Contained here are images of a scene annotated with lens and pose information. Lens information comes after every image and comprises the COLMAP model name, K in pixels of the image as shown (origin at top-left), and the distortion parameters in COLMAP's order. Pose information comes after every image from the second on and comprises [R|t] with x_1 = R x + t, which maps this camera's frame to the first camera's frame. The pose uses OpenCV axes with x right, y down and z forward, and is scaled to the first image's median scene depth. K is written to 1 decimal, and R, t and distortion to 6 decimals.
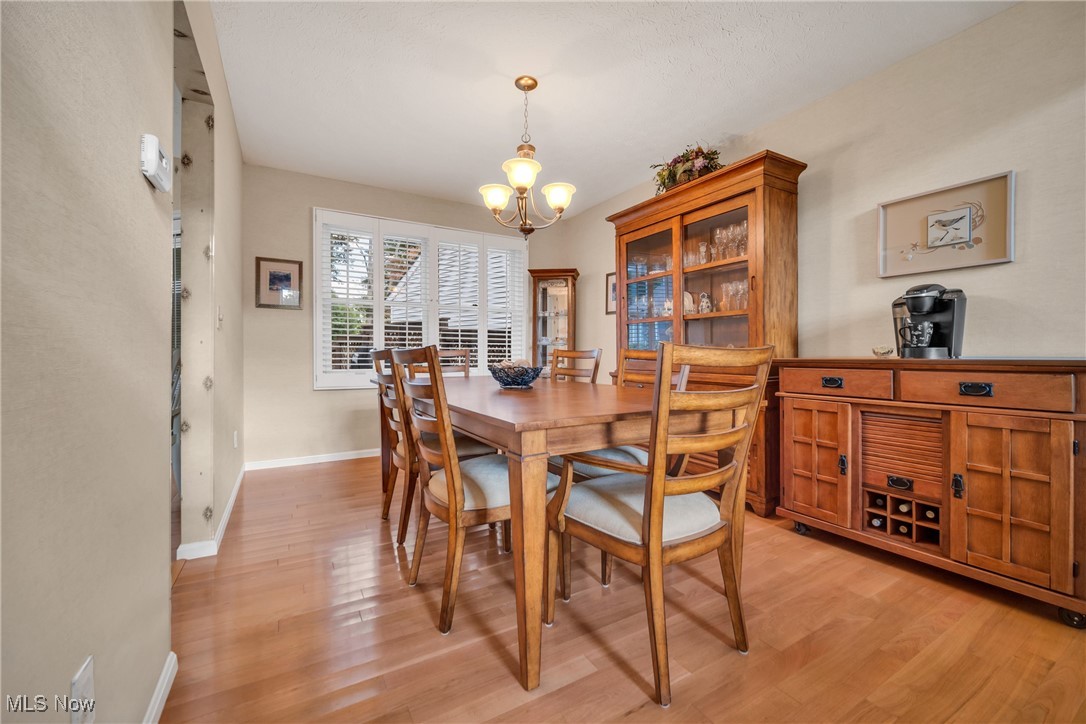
lens RADIAL K [[441.8, 0, 546.9], [0, 441.8, 357.3], [0, 0, 1]] dist [-0.001692, 0.000034]
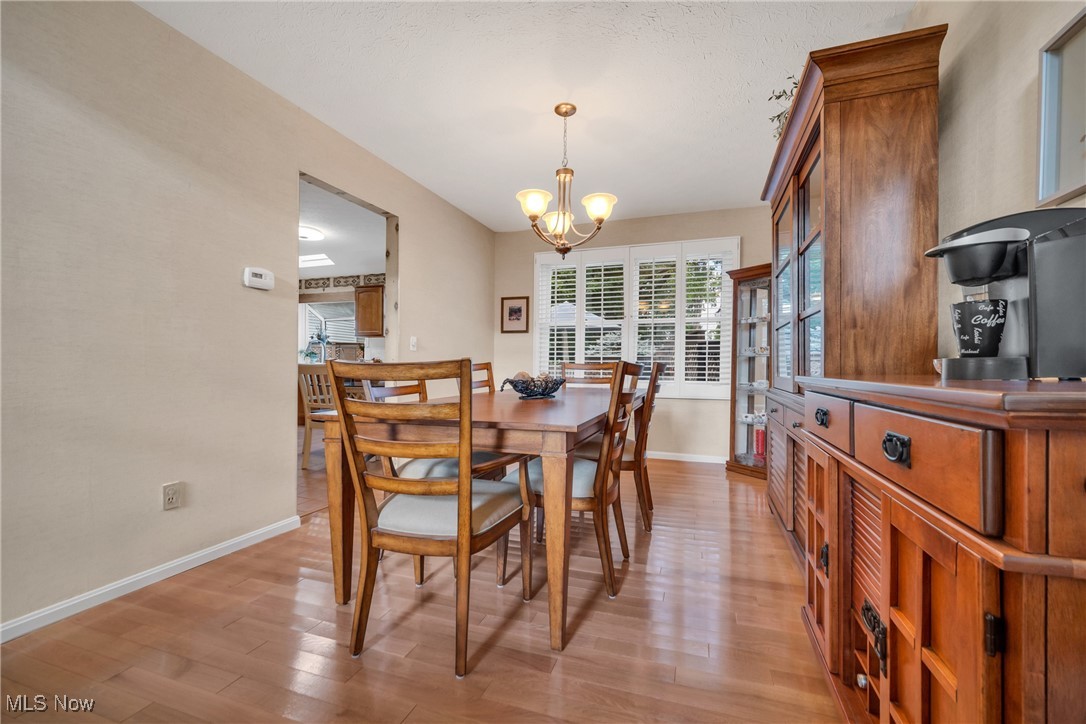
lens RADIAL K [[450.6, 0, 543.0], [0, 450.6, 362.0], [0, 0, 1]] dist [0.001342, -0.000024]
pose [[0.645461, -0.006566, -0.763765, 0.687242], [-0.011269, 0.999772, -0.018119, -0.001950], [0.763710, 0.020302, 0.645240, 0.261224]]
